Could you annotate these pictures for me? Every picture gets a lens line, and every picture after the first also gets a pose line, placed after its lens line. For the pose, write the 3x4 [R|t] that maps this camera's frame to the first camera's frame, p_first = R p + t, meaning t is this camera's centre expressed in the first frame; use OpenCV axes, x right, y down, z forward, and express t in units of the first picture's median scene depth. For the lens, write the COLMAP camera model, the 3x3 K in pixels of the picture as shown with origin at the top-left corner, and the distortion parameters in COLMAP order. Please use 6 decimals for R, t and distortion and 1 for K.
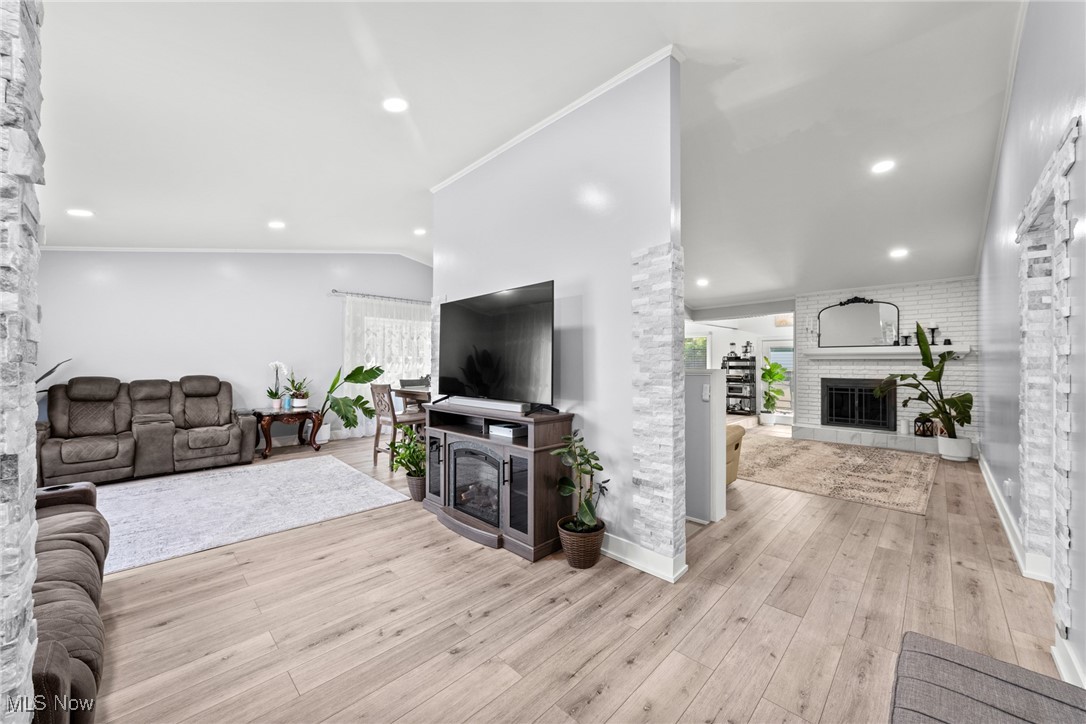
lens RADIAL K [[399.8, 0, 547.3], [0, 399.8, 360.0], [0, 0, 1]] dist [-0.001753, -0.000126]
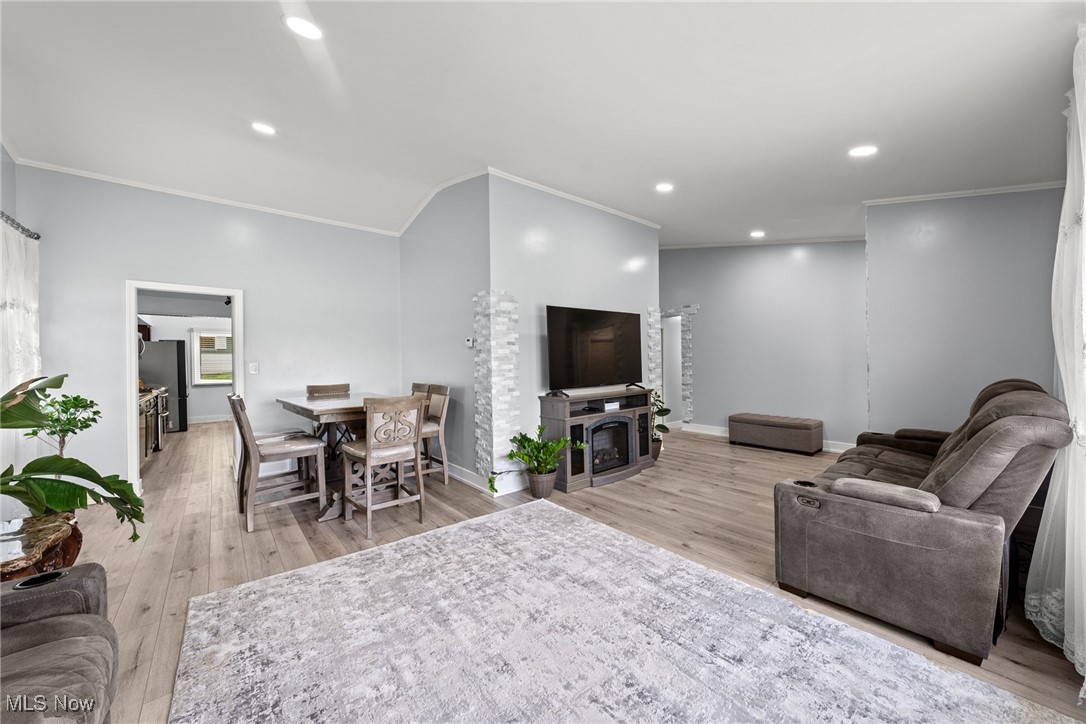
lens RADIAL K [[399.8, 0, 547.3], [0, 399.8, 360.0], [0, 0, 1]] dist [-0.001753, -0.000126]
pose [[0.099863, -0.000166, 0.995001, -0.979159], [0.008136, 0.999967, -0.000650, 0.004416], [-0.994968, 0.008160, 0.099861, 0.659630]]
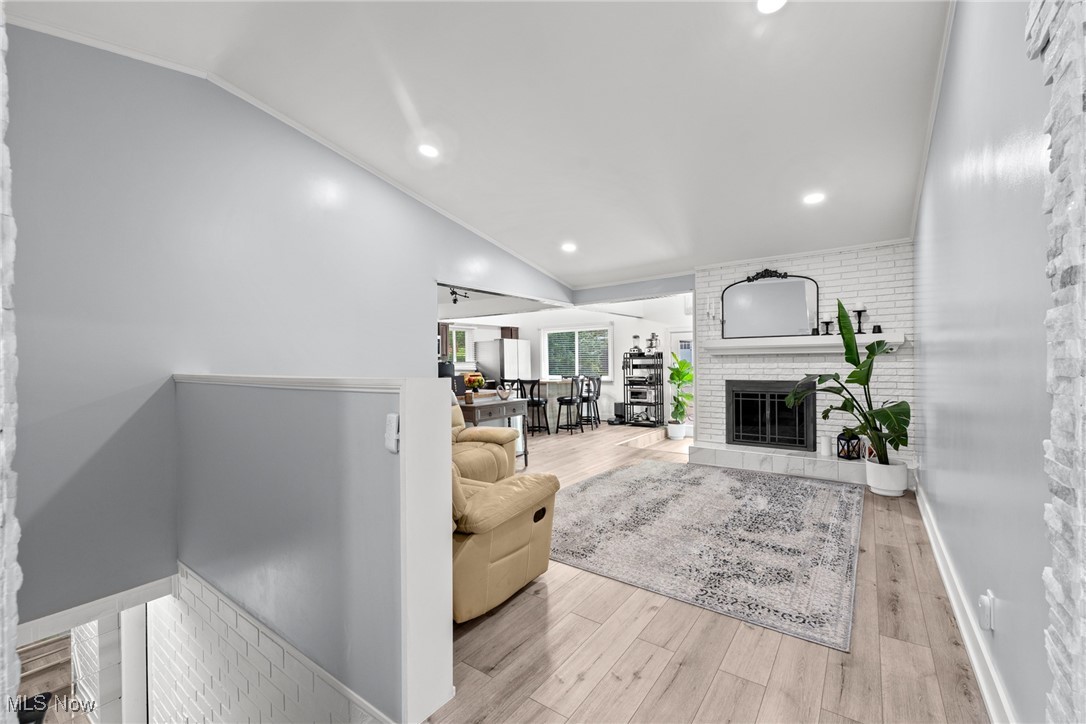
lens RADIAL K [[444.4, 0, 545.7], [0, 444.4, 363.7], [0, 0, 1]] dist [0.000237, -0.000110]
pose [[0.989100, -0.013414, 0.146636, 0.313391], [0.011801, 0.999860, 0.011865, 0.001405], [-0.146775, -0.010005, 0.989119, 0.314433]]
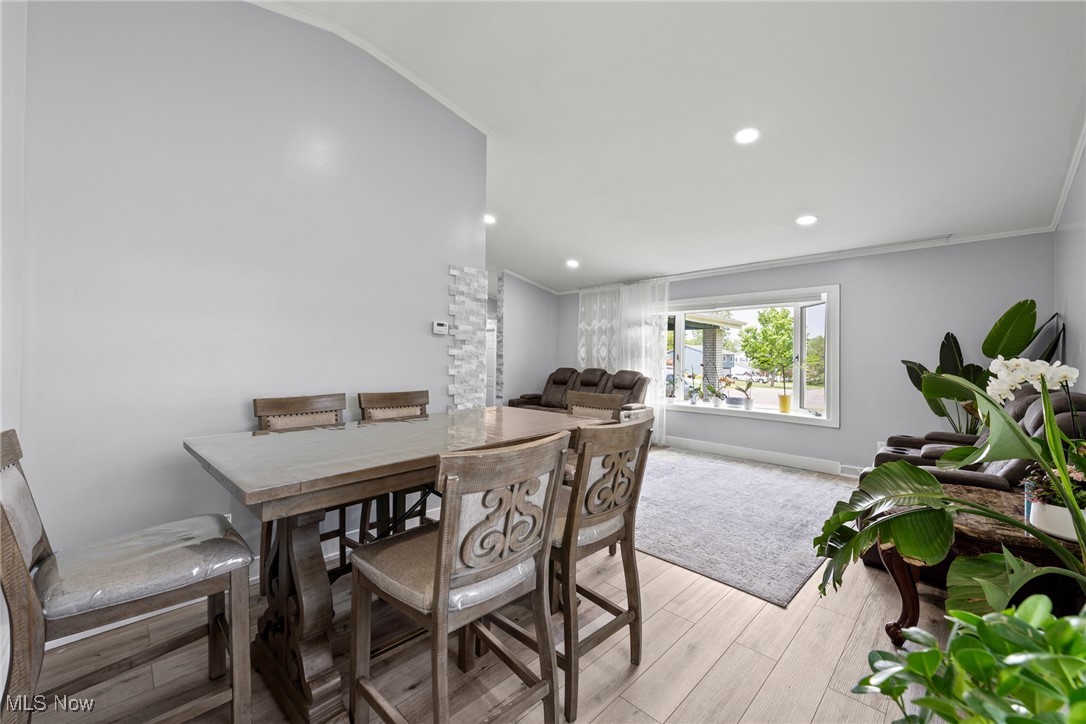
lens RADIAL K [[433.5, 0, 543.0], [0, 433.5, 357.8], [0, 0, 1]] dist [-0.000220, -0.000047]
pose [[-0.999898, -0.013955, 0.003173, -0.336886], [-0.013986, 0.999851, -0.010103, 0.015093], [-0.003032, -0.010146, -0.999944, 1.537884]]
